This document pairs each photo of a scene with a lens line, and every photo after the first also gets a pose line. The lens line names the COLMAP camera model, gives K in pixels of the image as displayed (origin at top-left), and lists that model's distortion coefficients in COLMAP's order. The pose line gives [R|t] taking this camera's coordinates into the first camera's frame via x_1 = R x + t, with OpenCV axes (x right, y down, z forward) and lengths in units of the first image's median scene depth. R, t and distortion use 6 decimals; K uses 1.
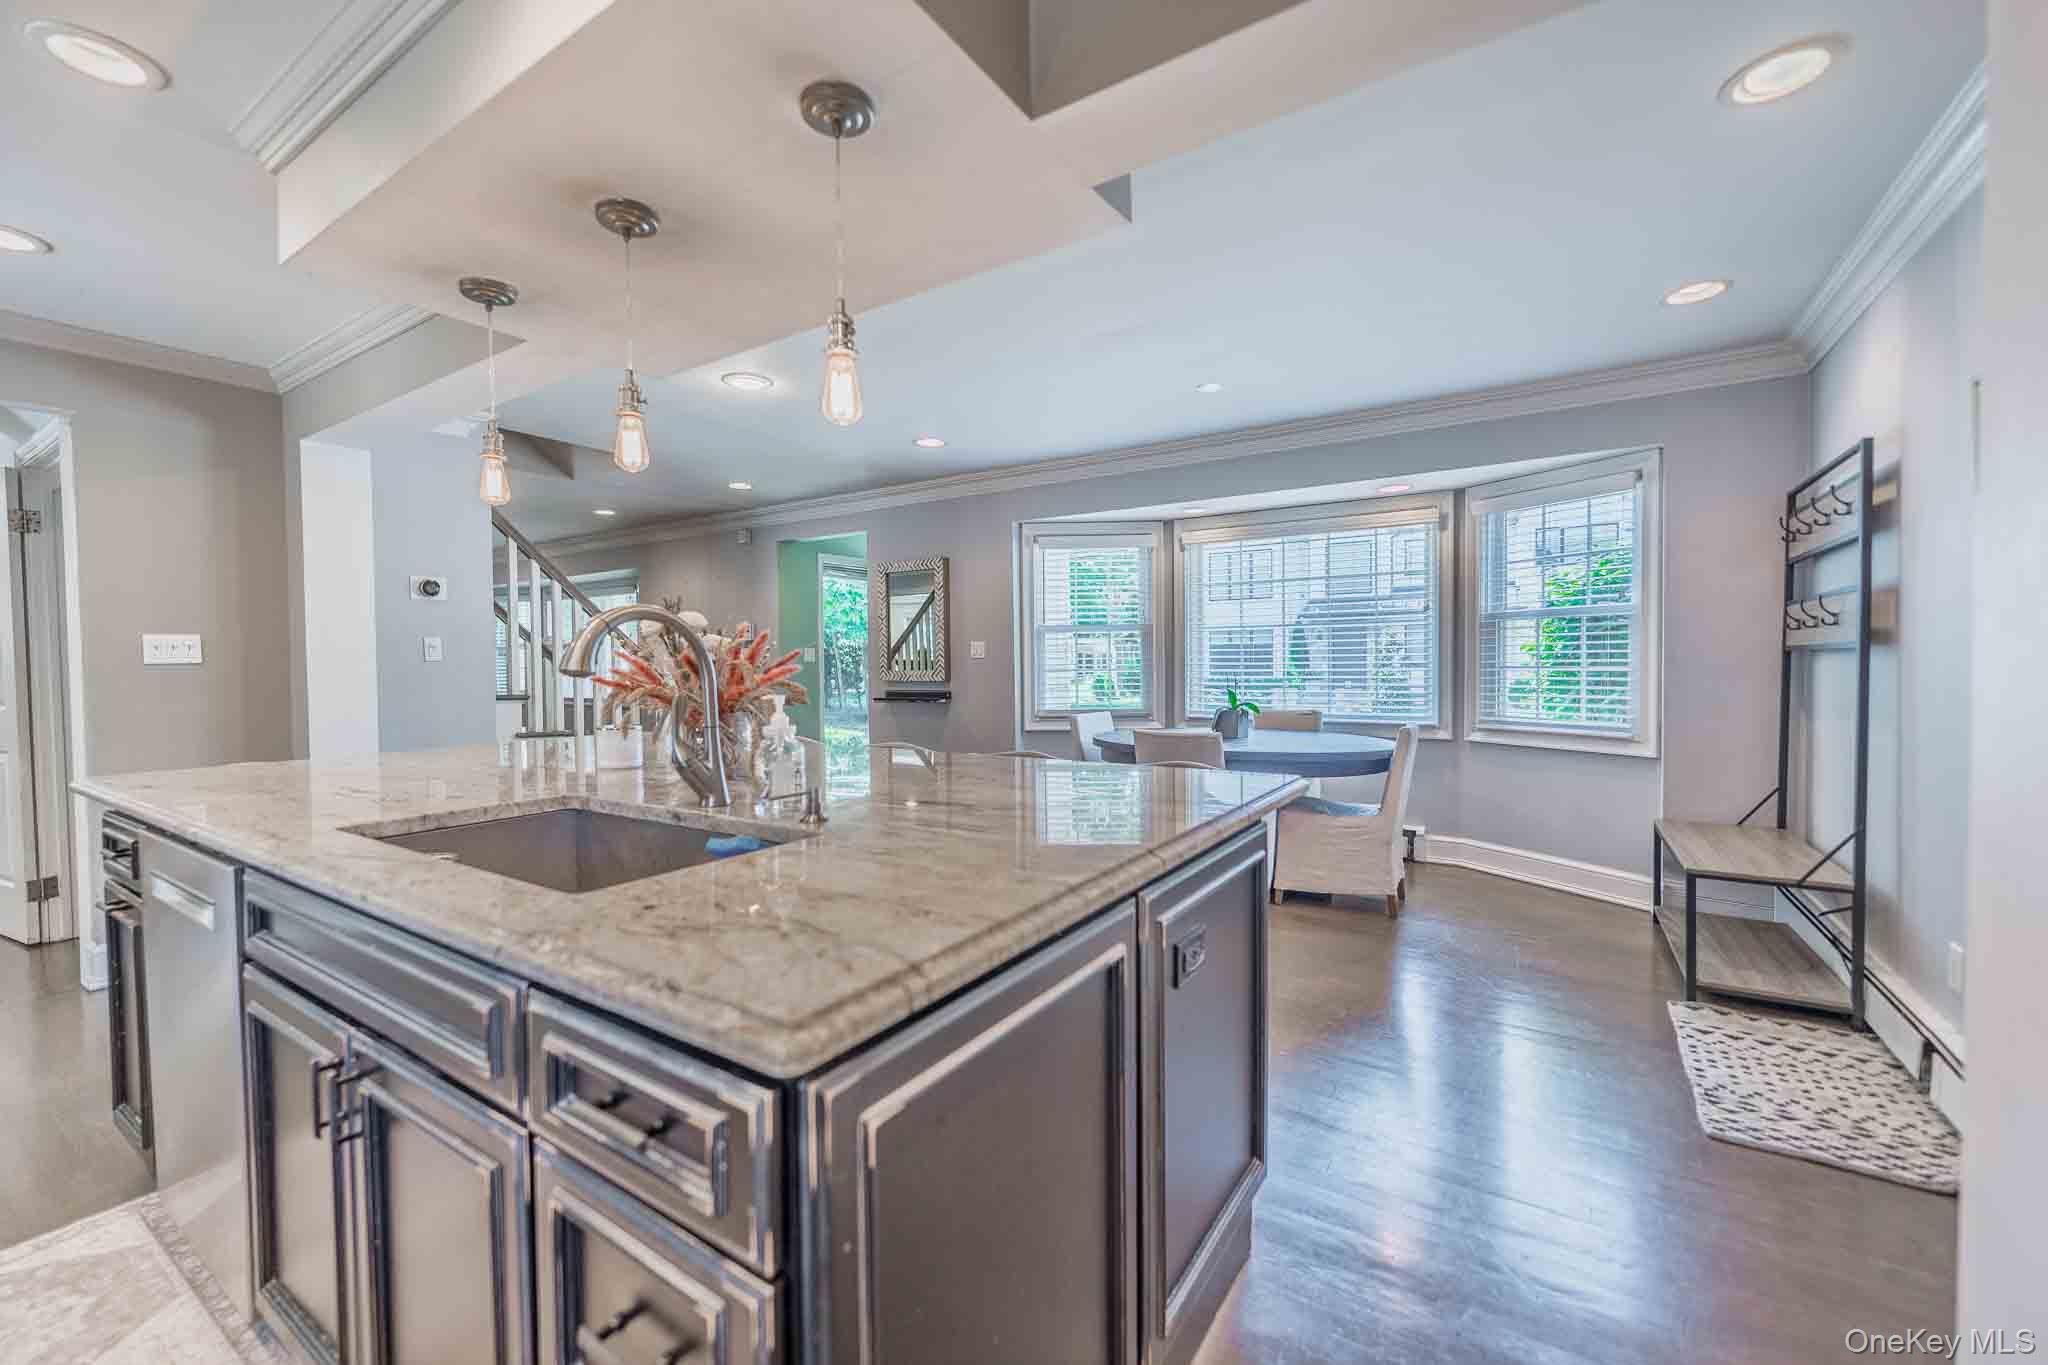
lens RADIAL K [[822.9, 0, 1035.1], [0, 822.9, 675.6], [0, 0, 1]] dist [-0.003137, 0.000364]
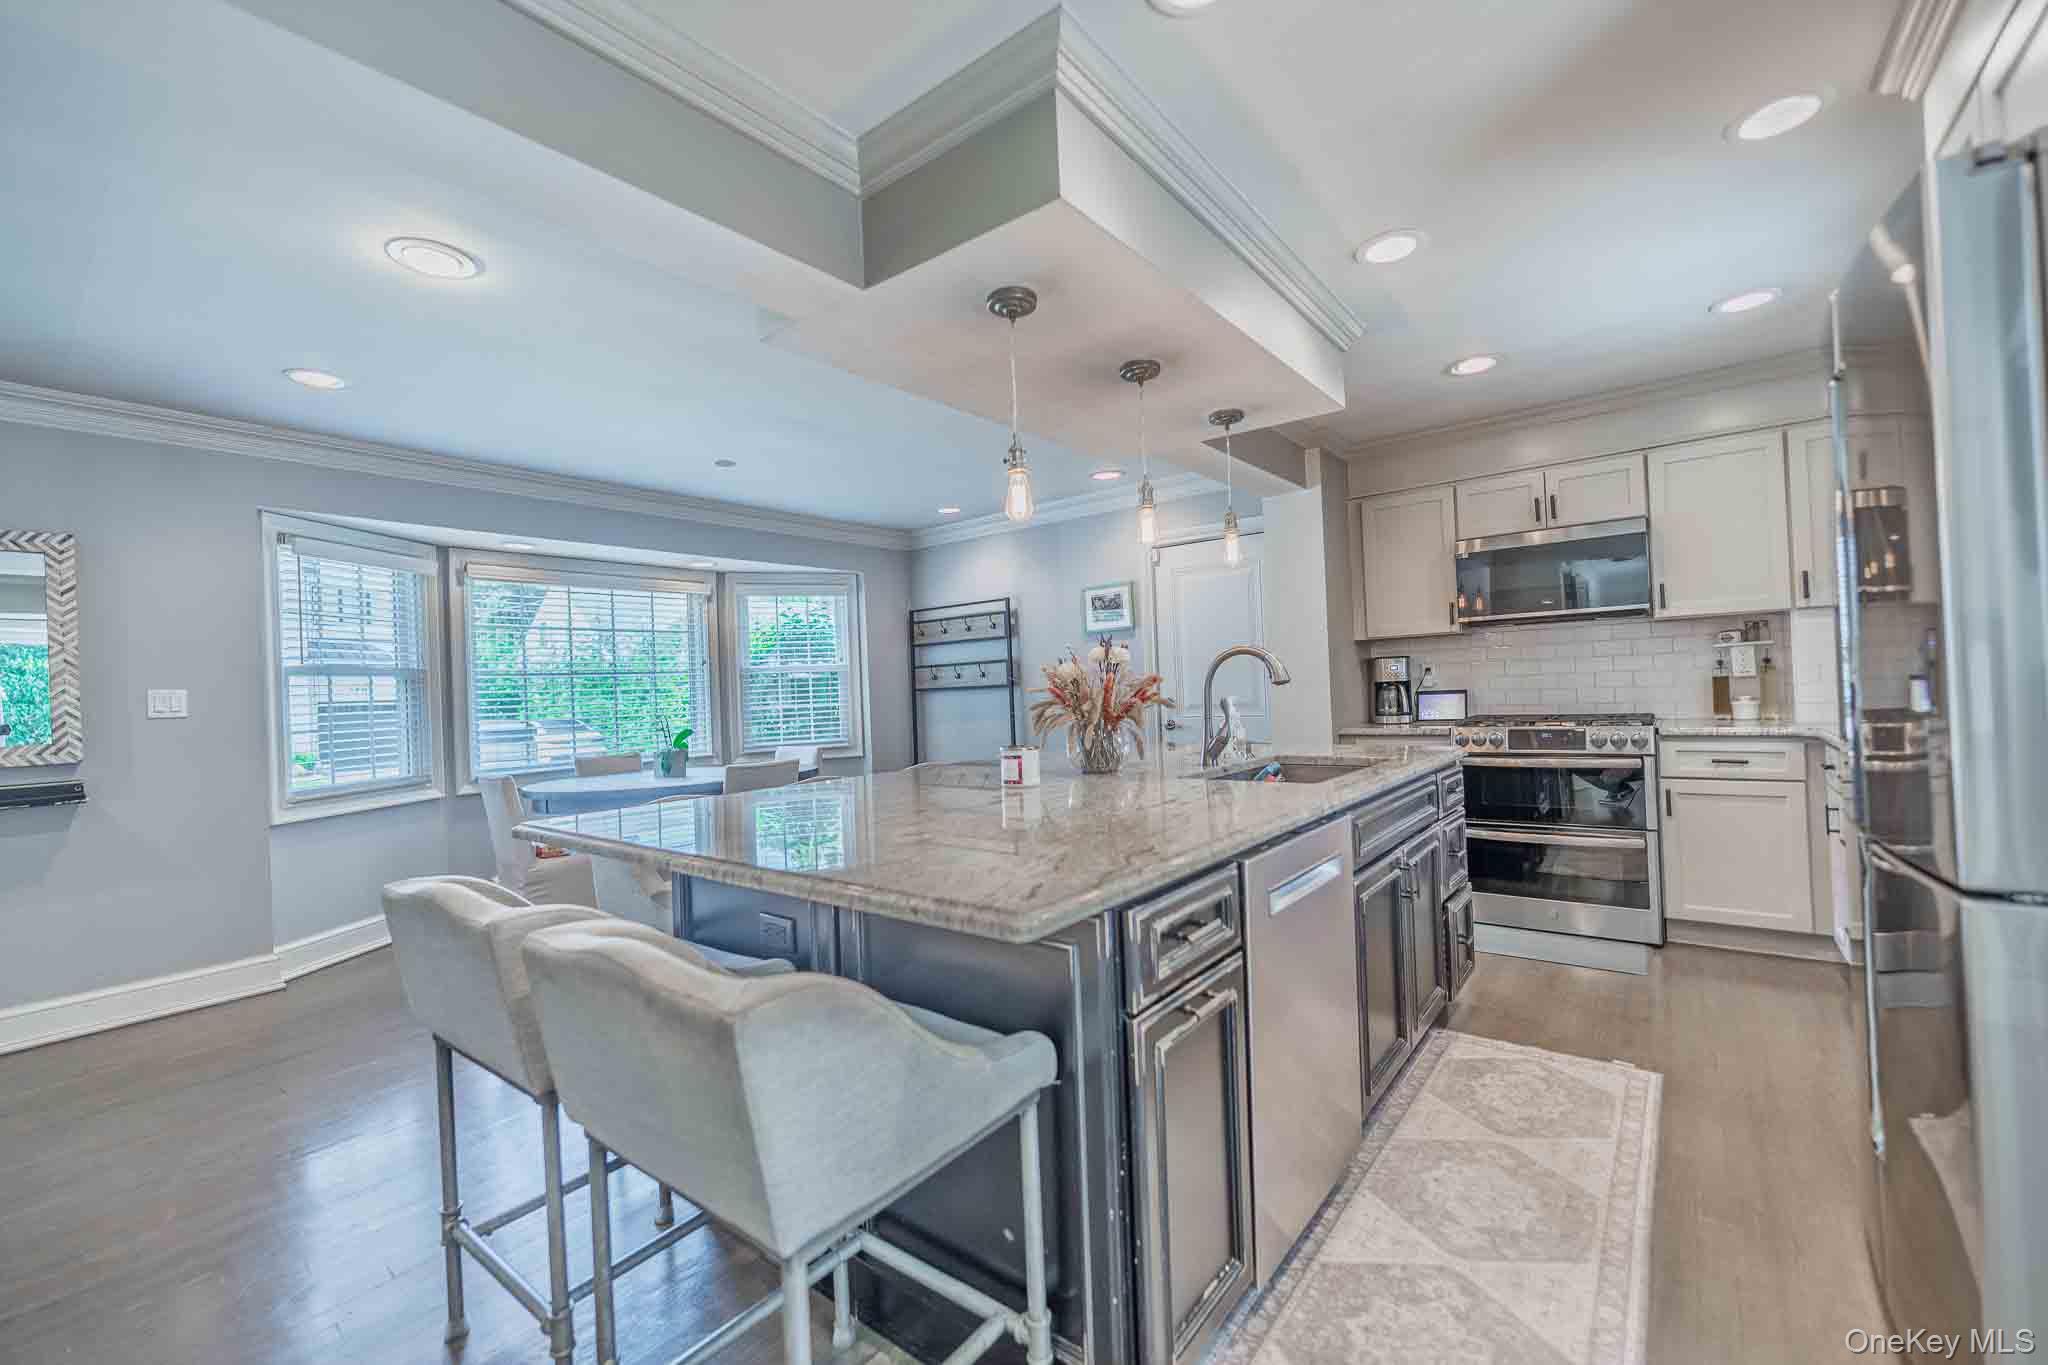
lens RADIAL K [[822.9, 0, 1022.2], [0, 822.9, 686.1], [0, 0, 1]] dist [-0.003137, 0.000364]
pose [[0.111639, 0.009770, 0.993701, -0.748075], [0.057224, 0.998229, -0.016244, 0.001587], [-0.992100, 0.058677, 0.110882, 0.411012]]
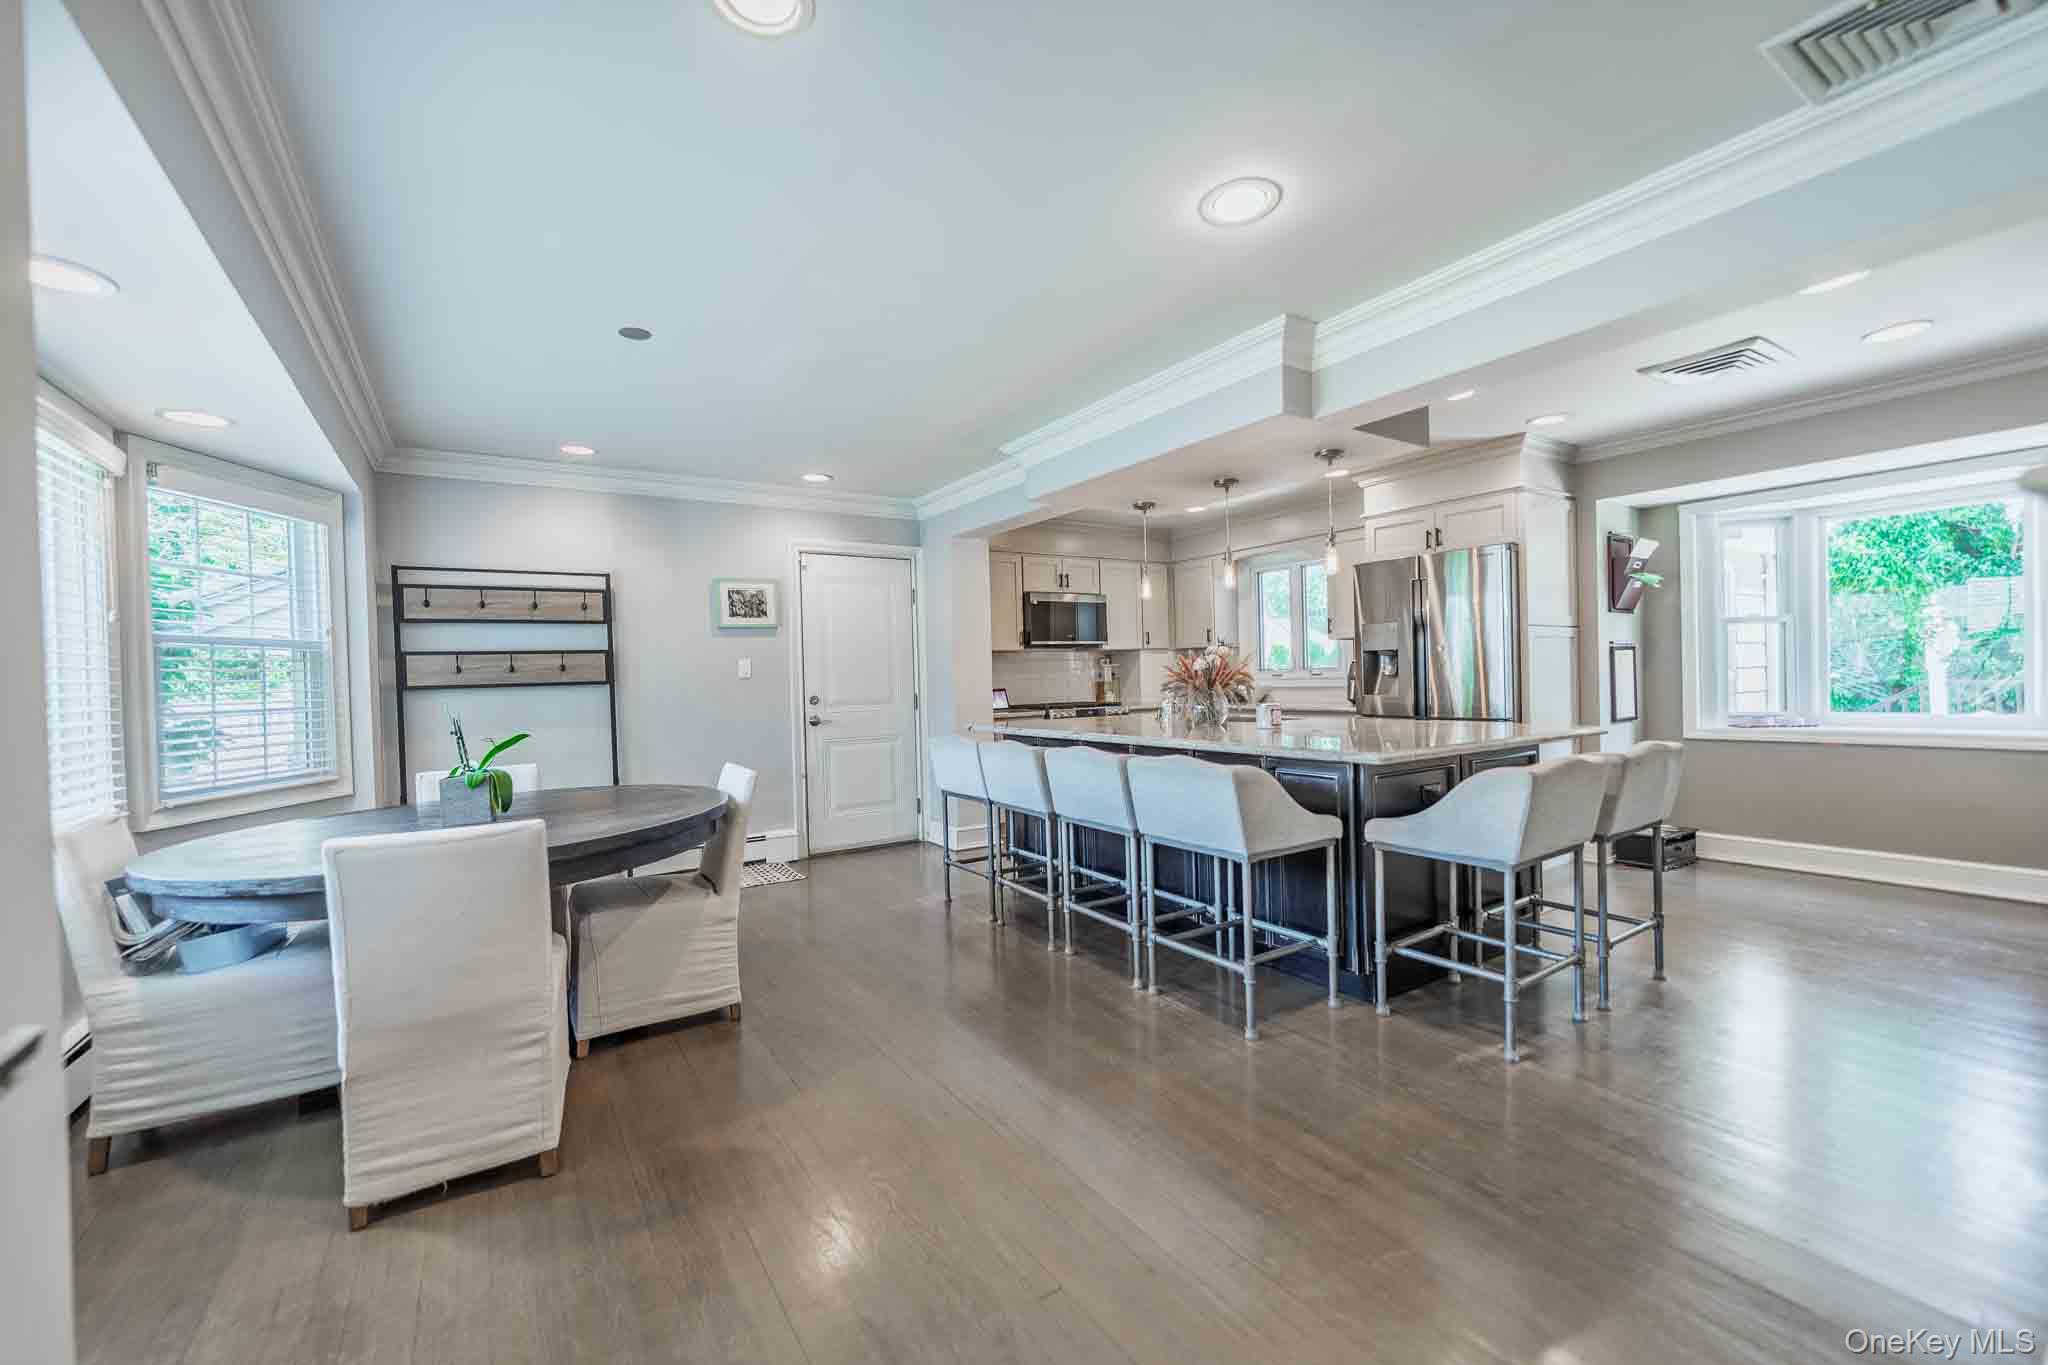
lens RADIAL K [[822.9, 0, 1013.5], [0, 822.9, 683.6], [0, 0, 1]] dist [-0.003137, 0.000364]
pose [[-0.907413, 0.033152, 0.418931, -0.356977], [0.045894, 0.998739, 0.020372, -0.018191], [-0.417727, 0.037712, -0.907790, 1.336545]]
